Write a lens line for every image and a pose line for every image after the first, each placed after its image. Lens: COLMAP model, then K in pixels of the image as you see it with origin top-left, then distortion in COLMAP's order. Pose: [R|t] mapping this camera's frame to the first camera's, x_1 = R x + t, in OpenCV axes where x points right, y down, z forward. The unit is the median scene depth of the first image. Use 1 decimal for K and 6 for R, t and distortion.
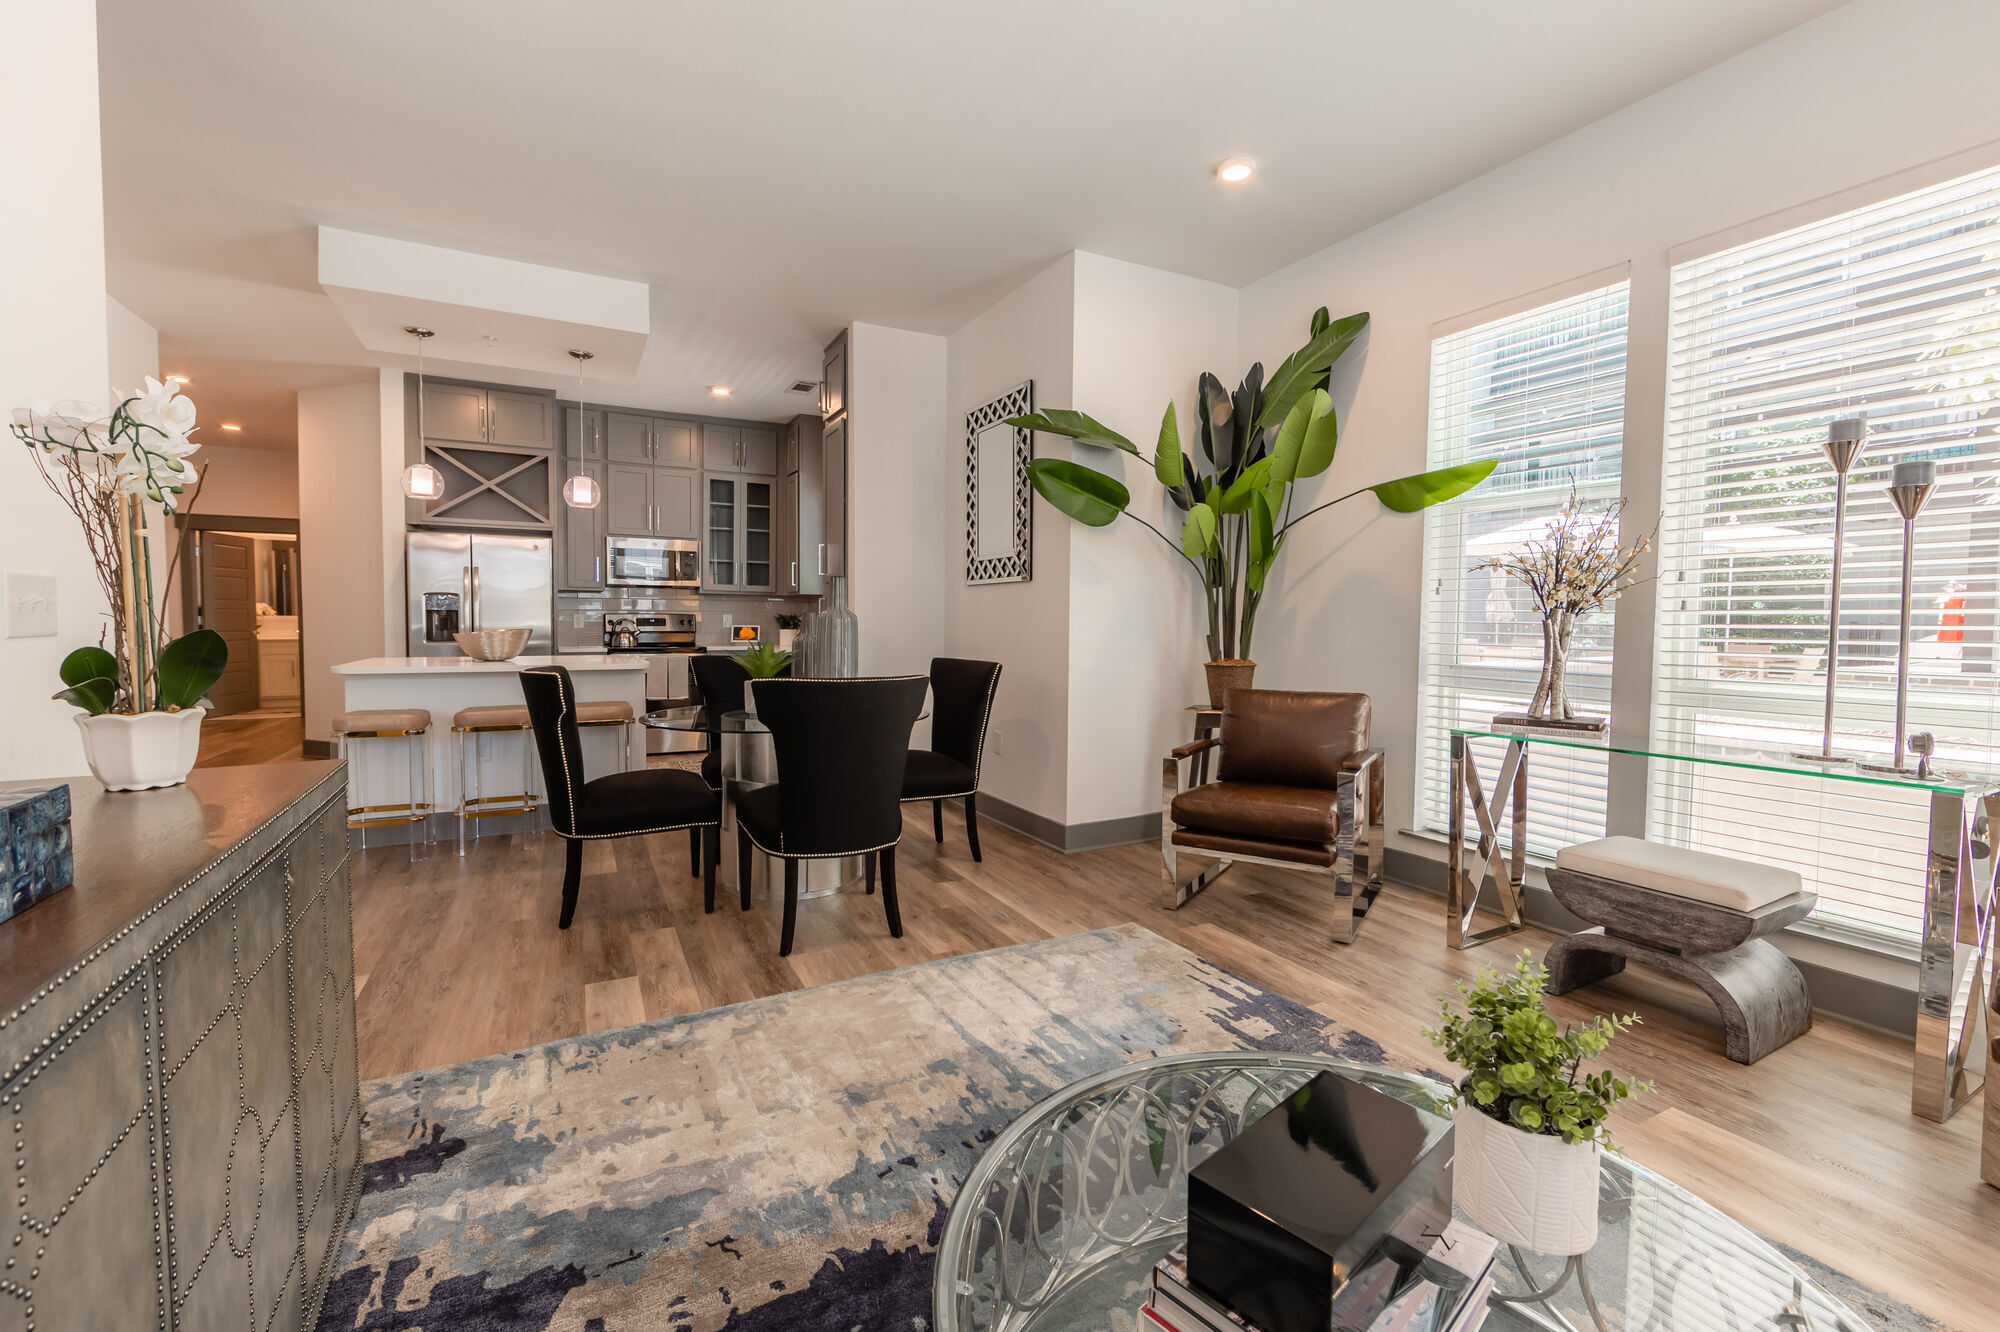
lens RADIAL K [[812.3, 0, 949.0], [0, 812.3, 657.7], [0, 0, 1]] dist [-0.000166, -0.000190]
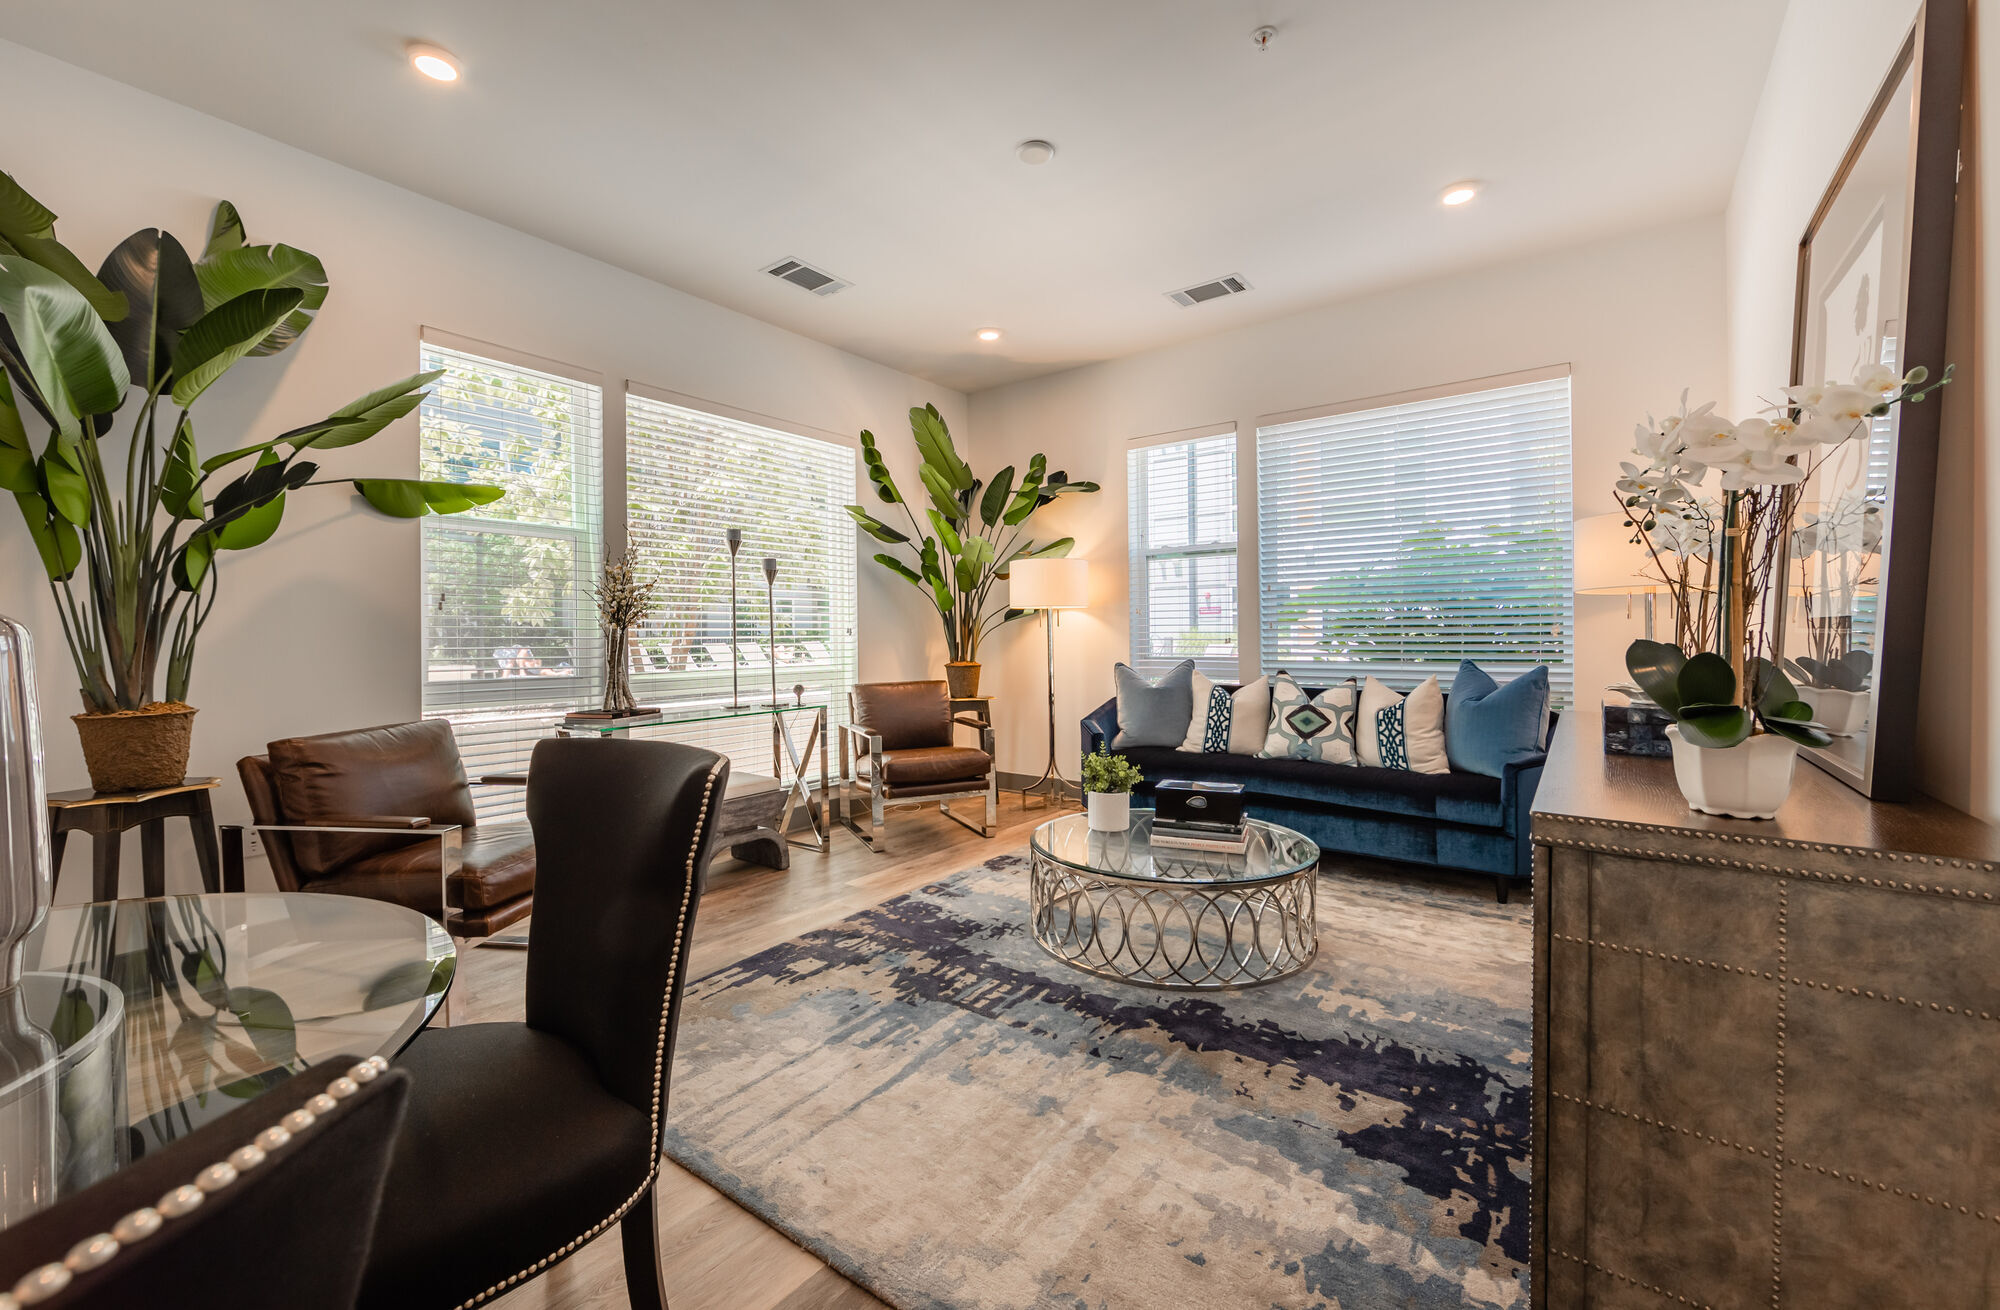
lens RADIAL K [[824.1, 0, 1007.6], [0, 824.1, 634.7], [0, 0, 1]] dist [-0.001539, -0.000304]
pose [[-0.456786, 0.000211, 0.889577, -0.933959], [0.051248, 0.998345, 0.026079, -0.063786], [-0.888099, 0.057502, -0.456040, 1.371906]]
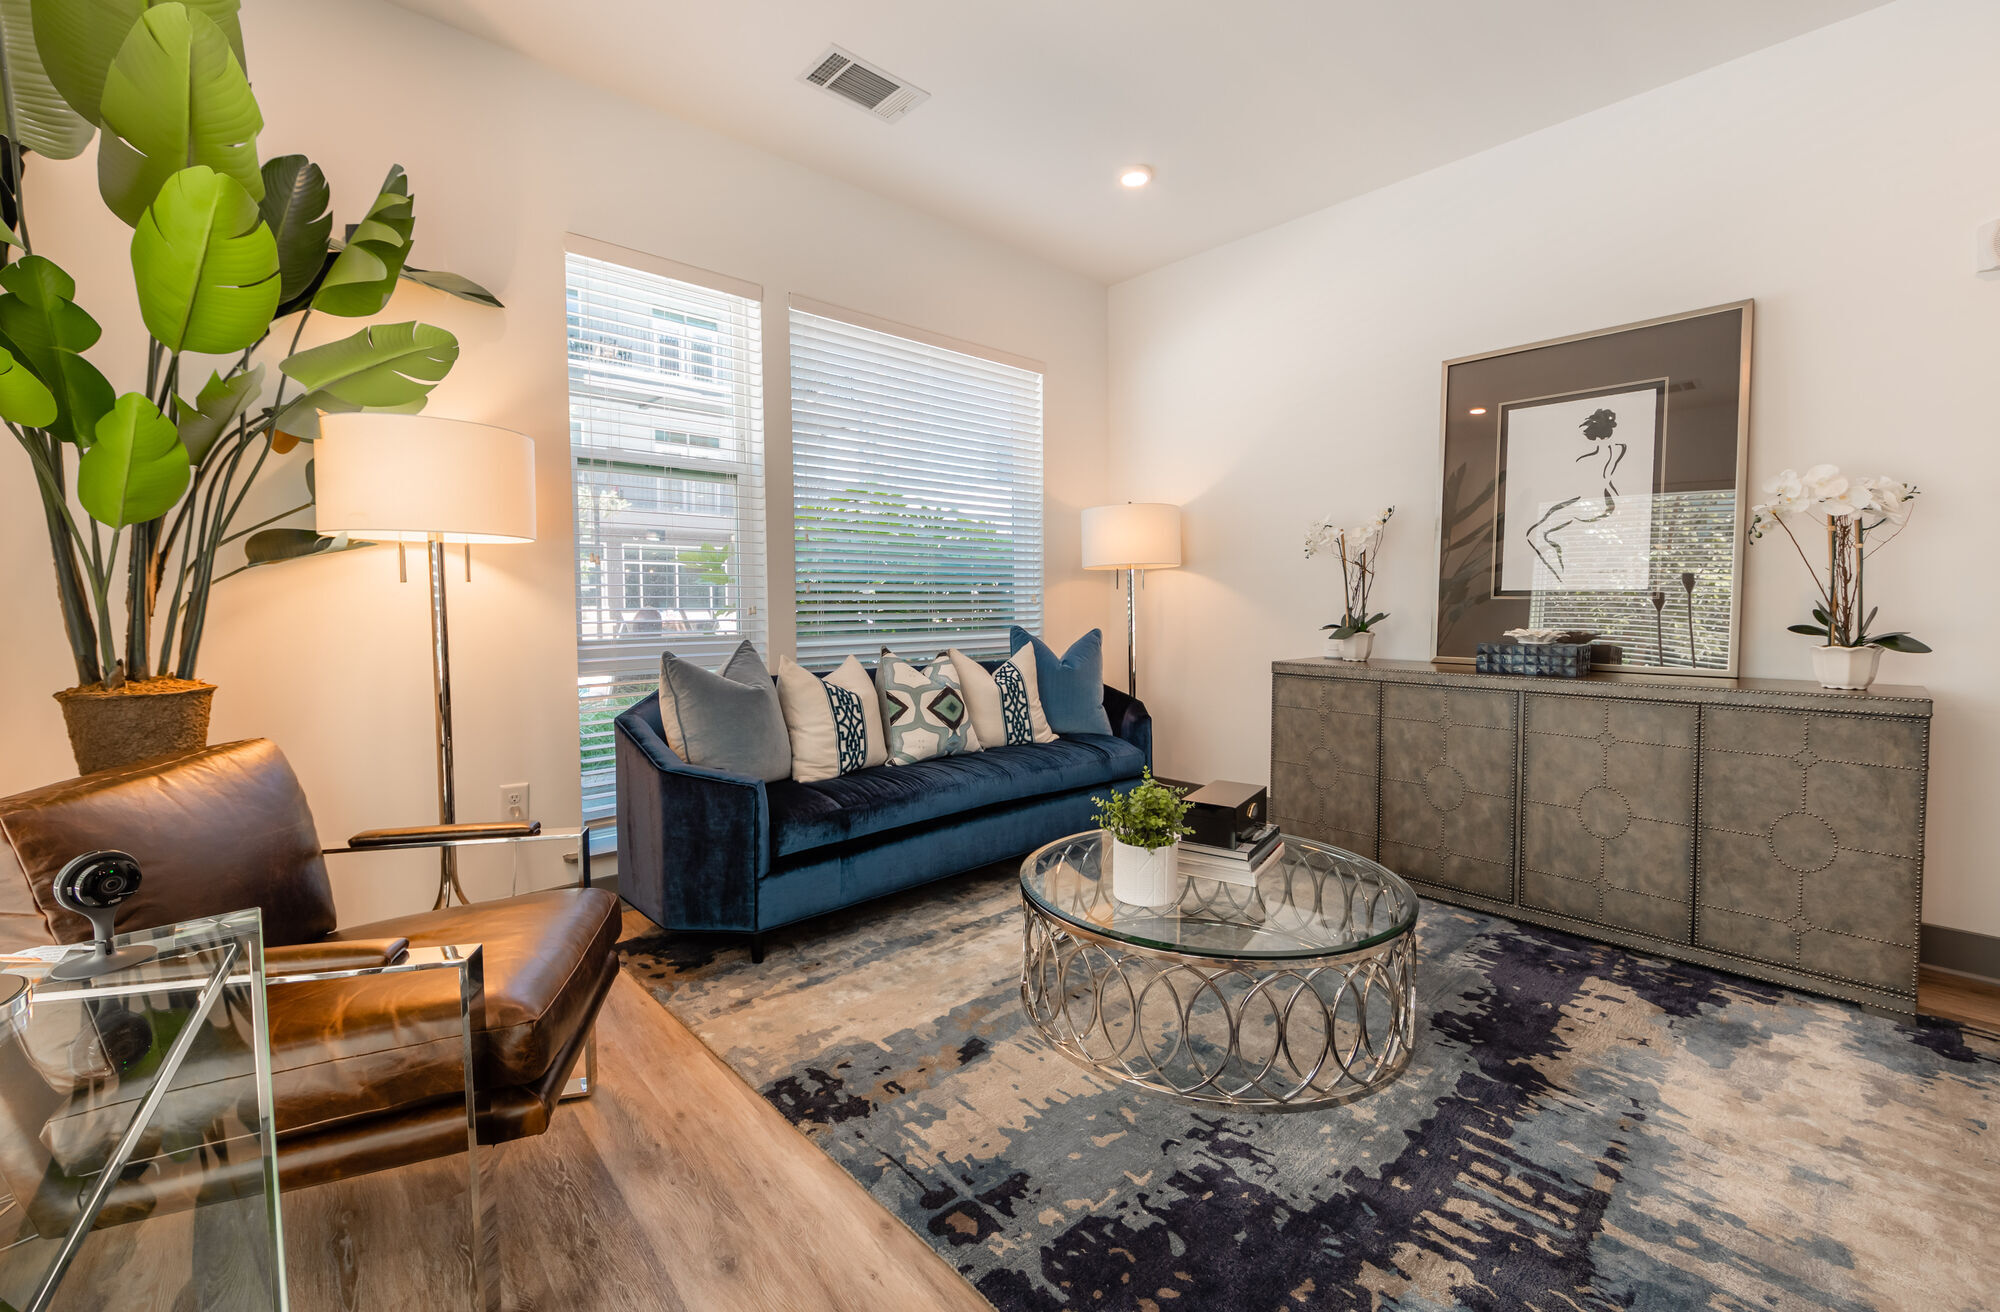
lens RADIAL K [[824.1, 0, 1007.6], [0, 824.1, 635.7], [0, 0, 1]] dist [-0.001539, -0.000304]
pose [[-0.954430, 0.014395, -0.298088, 0.810787], [-0.012152, 0.996133, 0.087012, -0.047106], [0.298188, 0.086669, -0.950564, 1.383267]]
